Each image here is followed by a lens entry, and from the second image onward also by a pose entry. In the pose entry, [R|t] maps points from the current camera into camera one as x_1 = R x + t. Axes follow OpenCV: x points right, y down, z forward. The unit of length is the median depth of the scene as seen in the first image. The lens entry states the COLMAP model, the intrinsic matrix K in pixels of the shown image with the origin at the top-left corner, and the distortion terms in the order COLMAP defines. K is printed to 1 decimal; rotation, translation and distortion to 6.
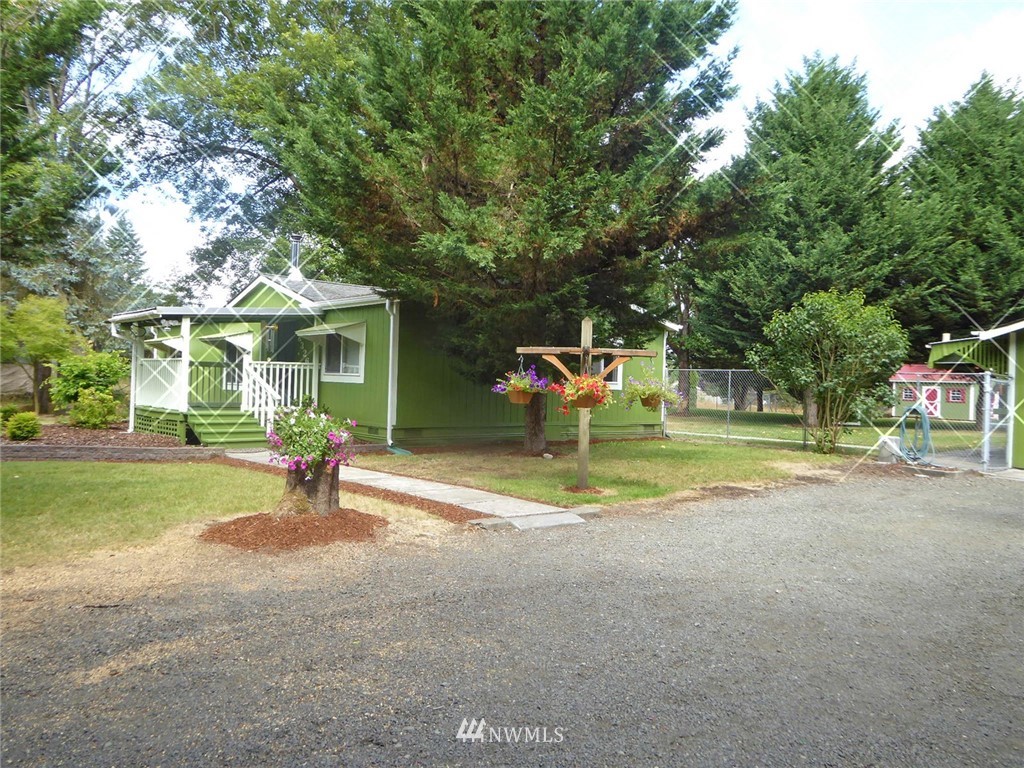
lens RADIAL K [[754.4, 0, 512.0], [0, 754.4, 384.0], [0, 0, 1]] dist [-0.000195, -0.000485]
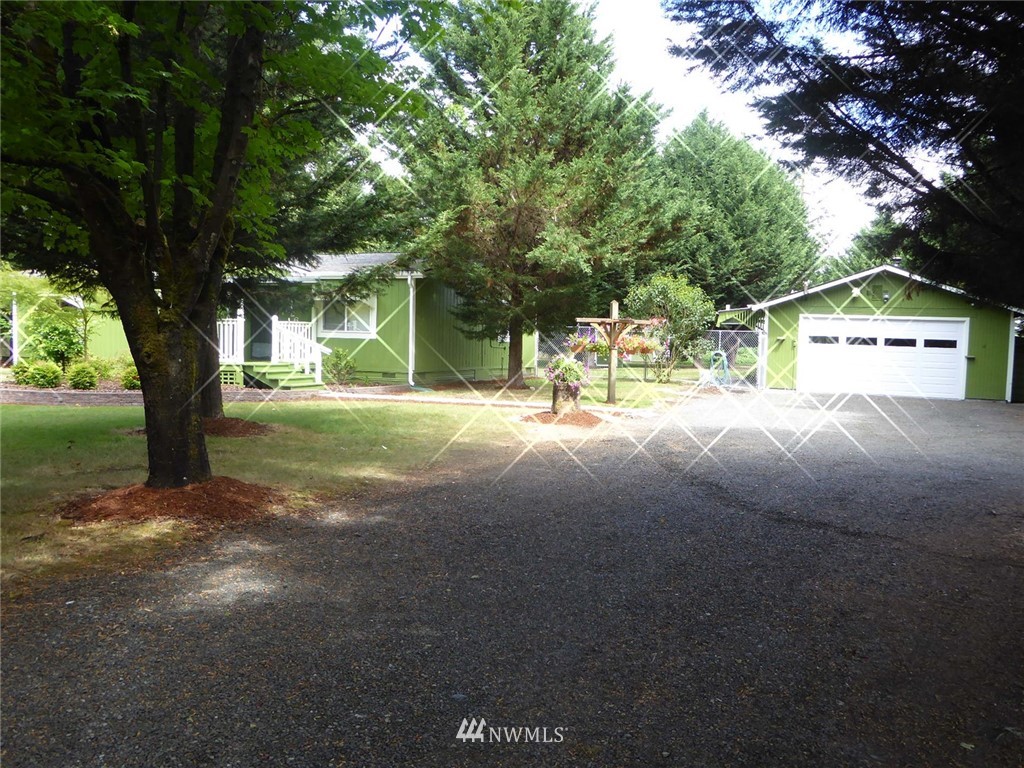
lens RADIAL K [[754.4, 0, 512.0], [0, 754.4, 384.0], [0, 0, 1]] dist [-0.000195, -0.000485]
pose [[0.916458, -0.028131, 0.399141, -0.483656], [0.000532, 0.997610, 0.069088, -0.012530], [-0.400131, -0.063104, 0.914283, -0.266495]]
